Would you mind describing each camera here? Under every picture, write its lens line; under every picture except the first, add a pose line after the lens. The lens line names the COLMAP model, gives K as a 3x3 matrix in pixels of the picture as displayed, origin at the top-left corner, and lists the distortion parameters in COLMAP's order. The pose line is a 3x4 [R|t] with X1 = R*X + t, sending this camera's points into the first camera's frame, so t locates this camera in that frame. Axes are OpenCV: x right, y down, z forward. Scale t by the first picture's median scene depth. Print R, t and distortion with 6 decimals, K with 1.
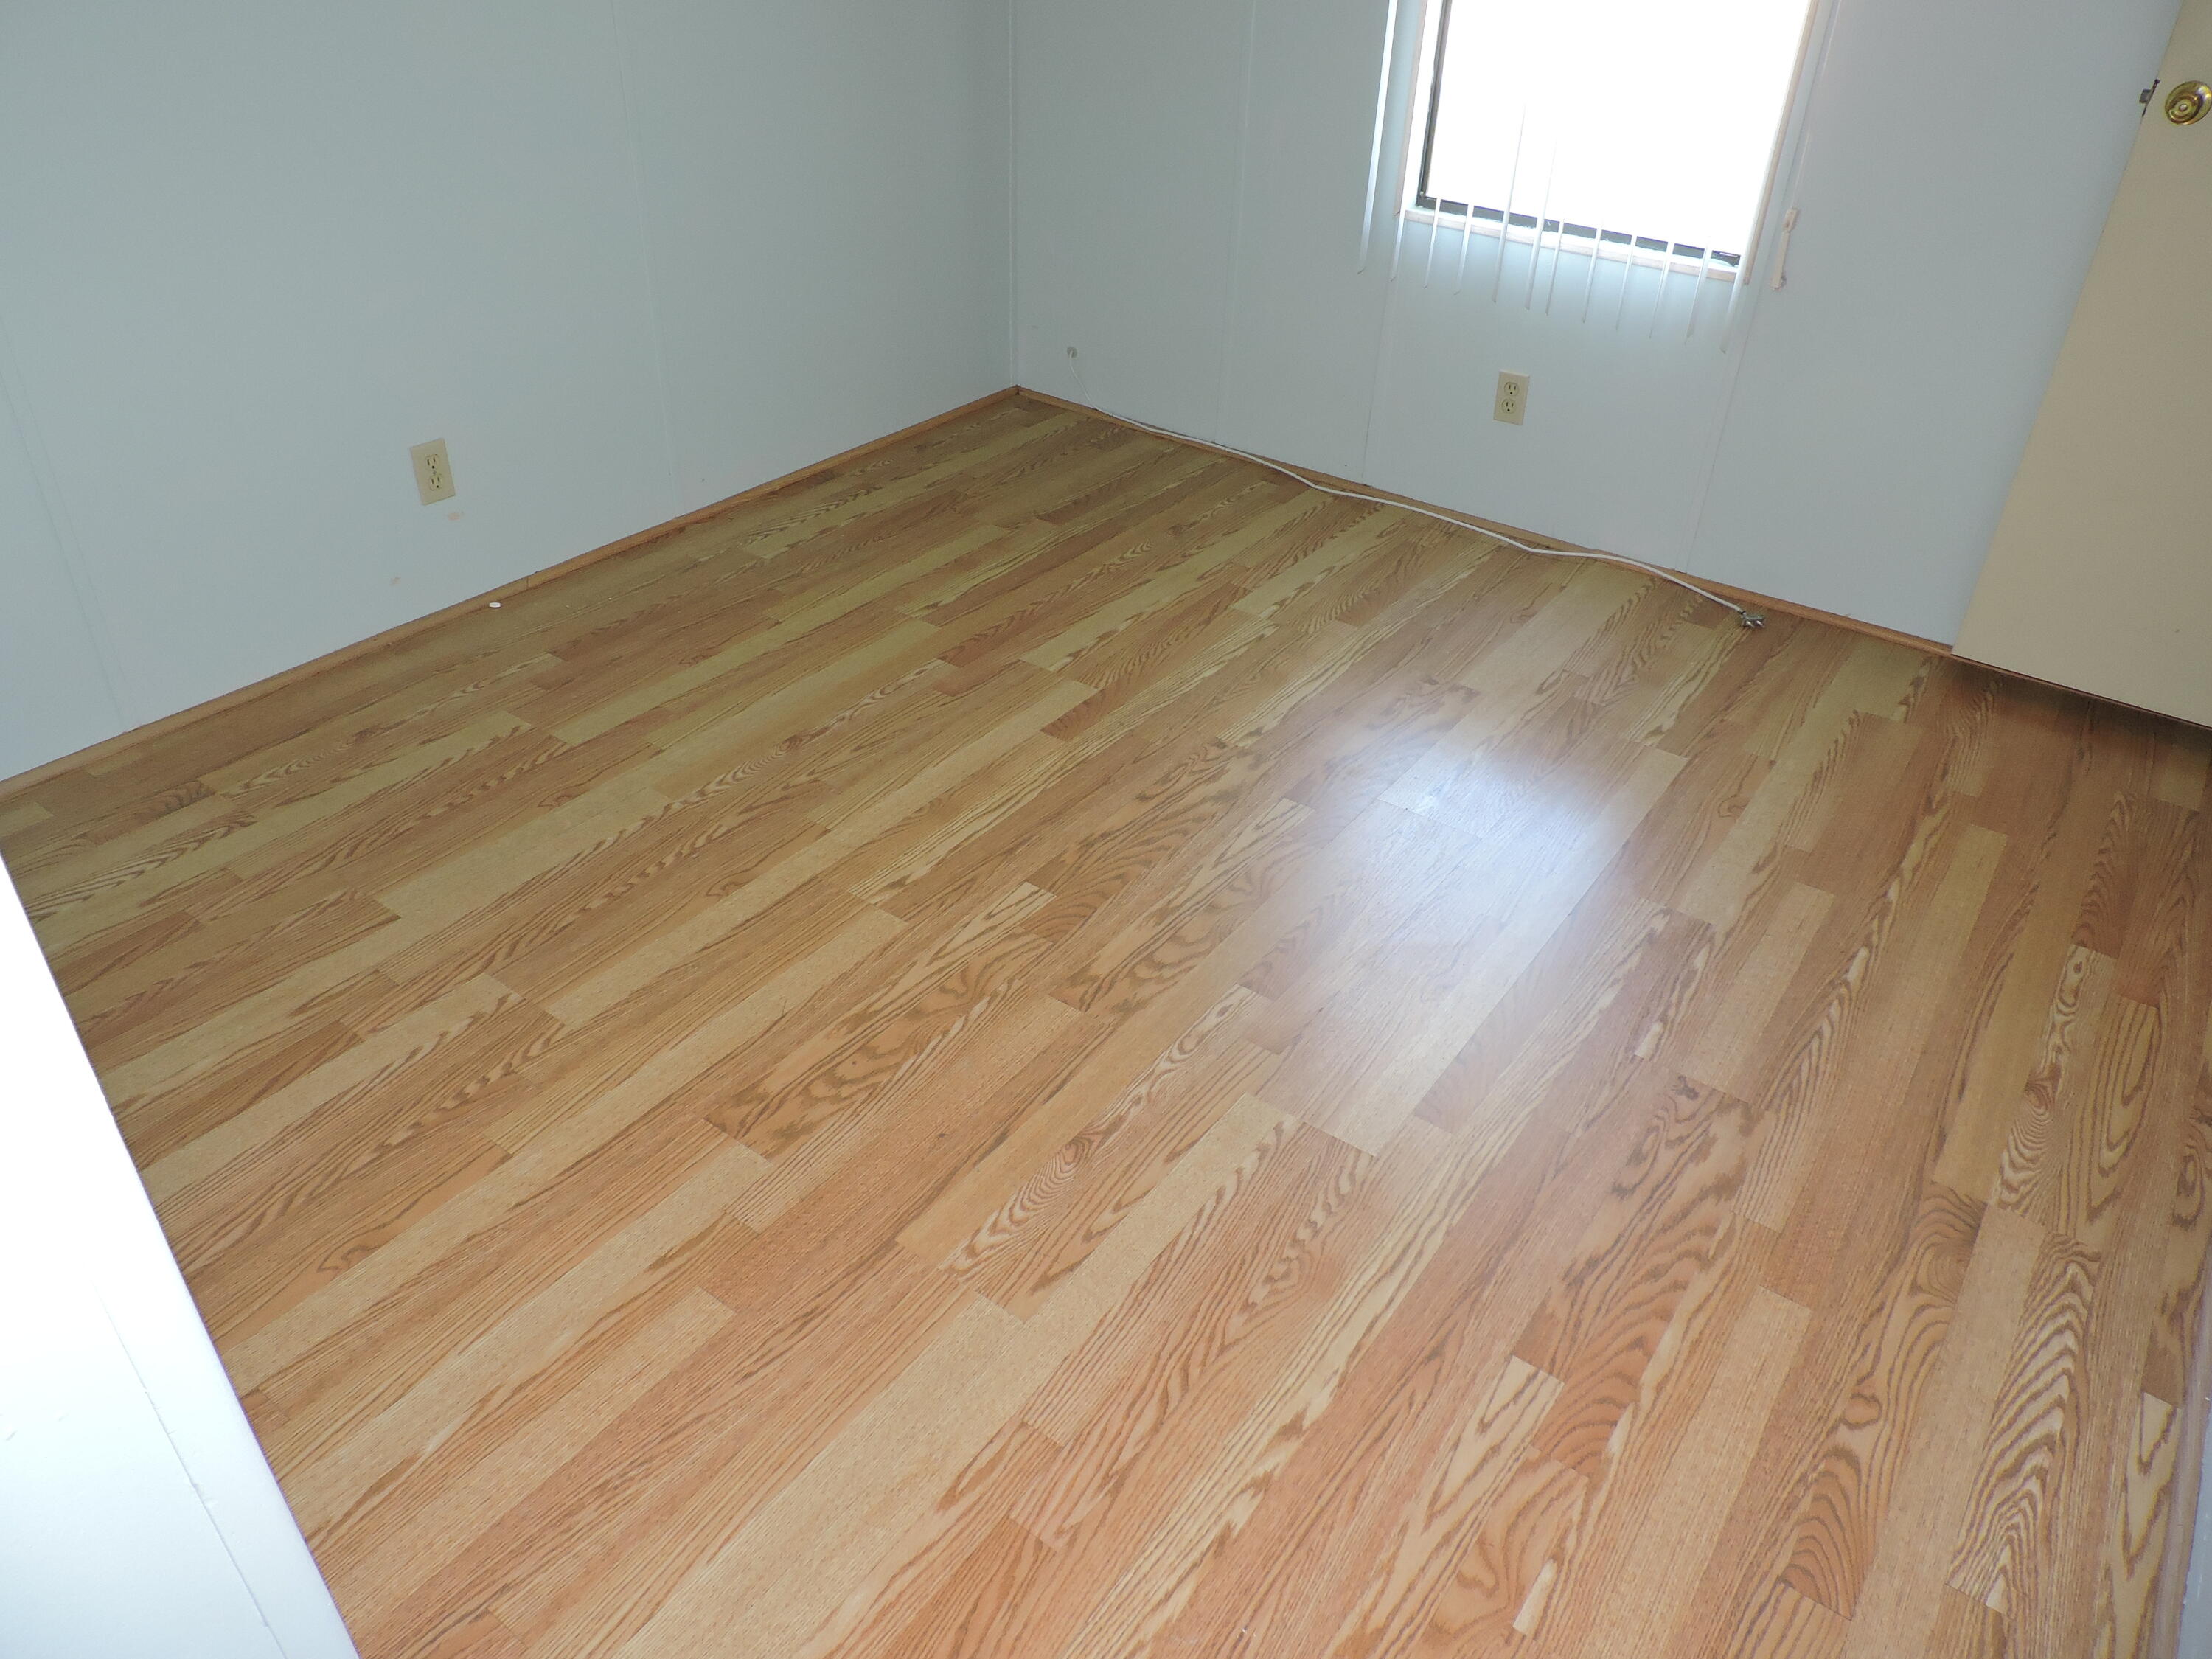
lens RADIAL K [[1574.1, 0, 1099.4], [0, 1574.1, 830.6], [0, 0, 1]] dist [-0.034369, 0.009526]
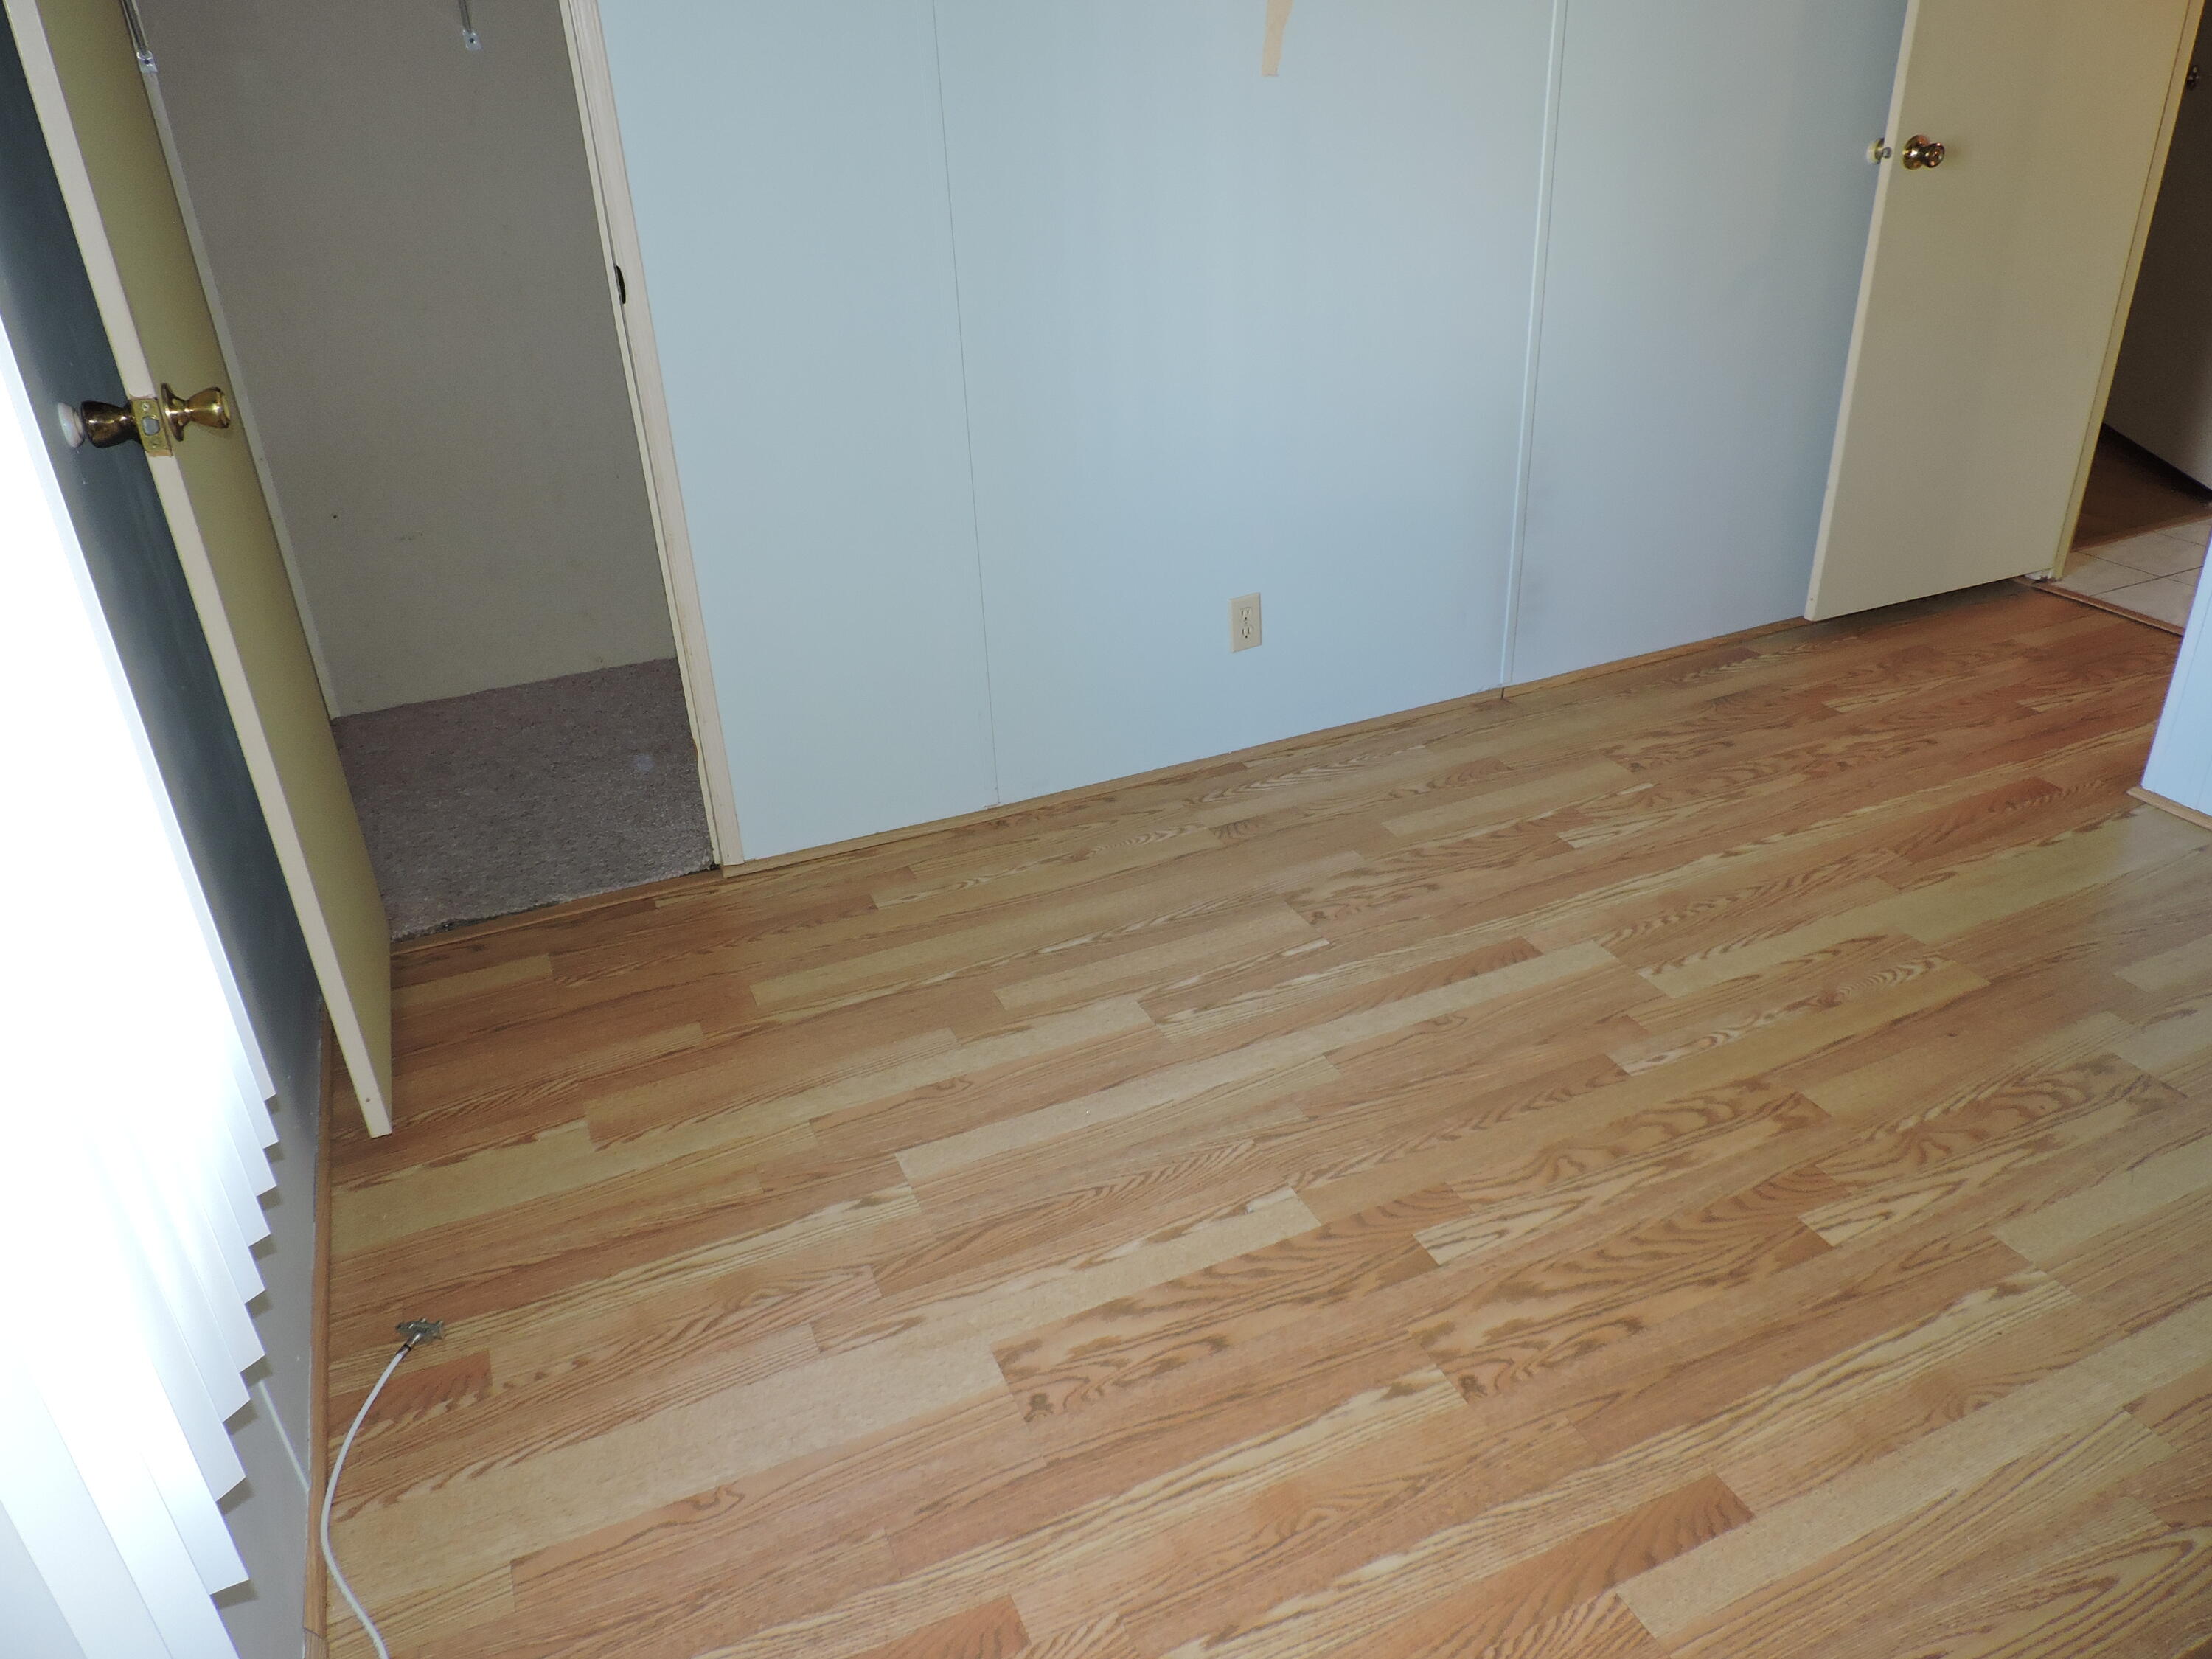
lens RADIAL K [[1574.1, 0, 1102.8], [0, 1574.1, 824.6], [0, 0, 1]] dist [-0.034369, 0.009526]
pose [[-0.861871, -0.227034, 0.453469, -0.040108], [0.300643, 0.491369, 0.817417, -0.909624], [-0.408402, 0.840840, -0.355240, 1.354242]]
